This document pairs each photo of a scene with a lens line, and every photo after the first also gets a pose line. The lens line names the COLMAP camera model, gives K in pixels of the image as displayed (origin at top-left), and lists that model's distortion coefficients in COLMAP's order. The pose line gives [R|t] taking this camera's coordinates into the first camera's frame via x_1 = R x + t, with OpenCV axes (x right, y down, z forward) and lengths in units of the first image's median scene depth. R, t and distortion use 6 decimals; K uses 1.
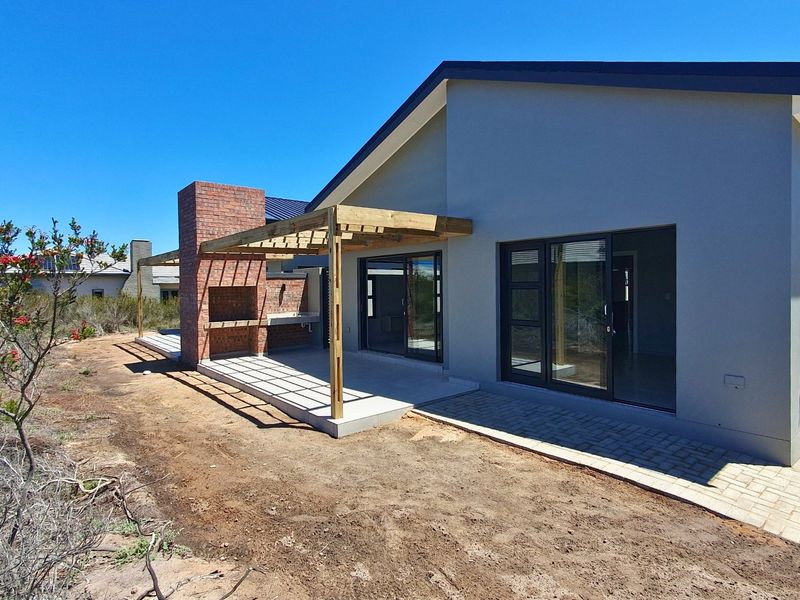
lens RADIAL K [[447.3, 0, 400.0], [0, 447.3, 300.0], [0, 0, 1]] dist [-0.000834, 0.001027]
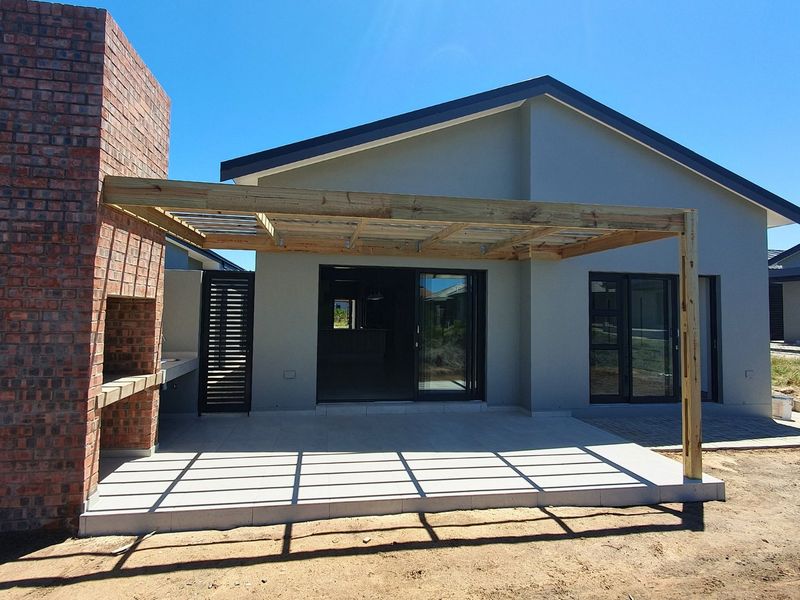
lens RADIAL K [[447.3, 0, 400.0], [0, 447.3, 300.0], [0, 0, 1]] dist [-0.000834, 0.001027]
pose [[0.502566, 0.049558, 0.863117, -0.638841], [0.002129, 0.998282, -0.058559, -0.003164], [-0.864536, 0.031268, 0.501597, 0.608485]]
